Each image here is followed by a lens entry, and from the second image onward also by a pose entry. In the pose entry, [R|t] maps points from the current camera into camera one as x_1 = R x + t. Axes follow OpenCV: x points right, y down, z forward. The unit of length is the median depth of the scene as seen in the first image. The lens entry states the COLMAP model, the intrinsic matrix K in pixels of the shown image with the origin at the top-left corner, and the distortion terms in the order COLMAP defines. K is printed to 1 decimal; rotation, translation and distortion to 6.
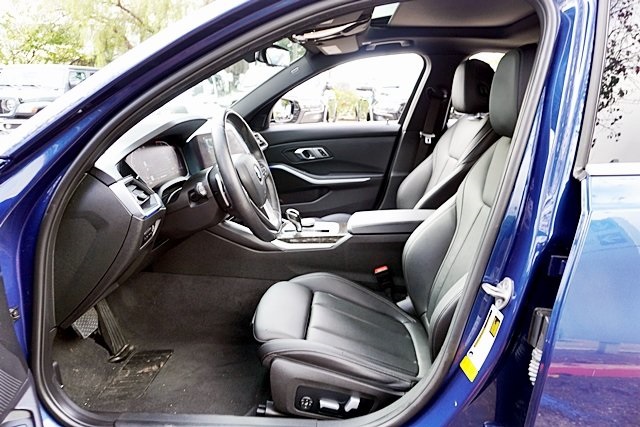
lens RADIAL K [[429.9, 0, 320.0], [0, 429.9, 213.5], [0, 0, 1]] dist [-0.048579, 0.038865]
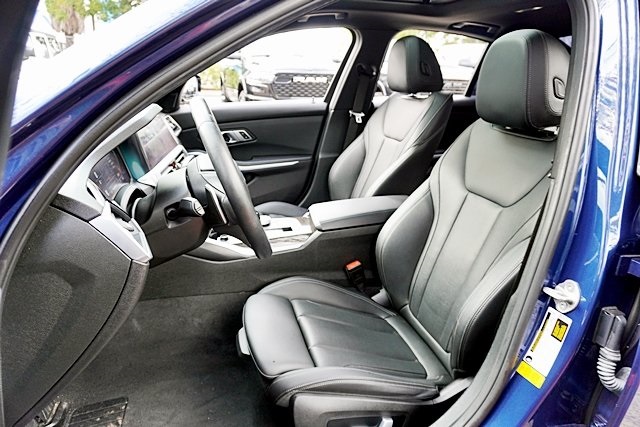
lens RADIAL K [[429.9, 0, 320.0], [0, 429.9, 213.5], [0, 0, 1]] dist [-0.048579, 0.038865]
pose [[0.947423, -0.089495, 0.307213, -0.202141], [0.067790, 0.994436, 0.080634, -0.061216], [-0.312720, -0.055568, 0.948219, 0.137084]]
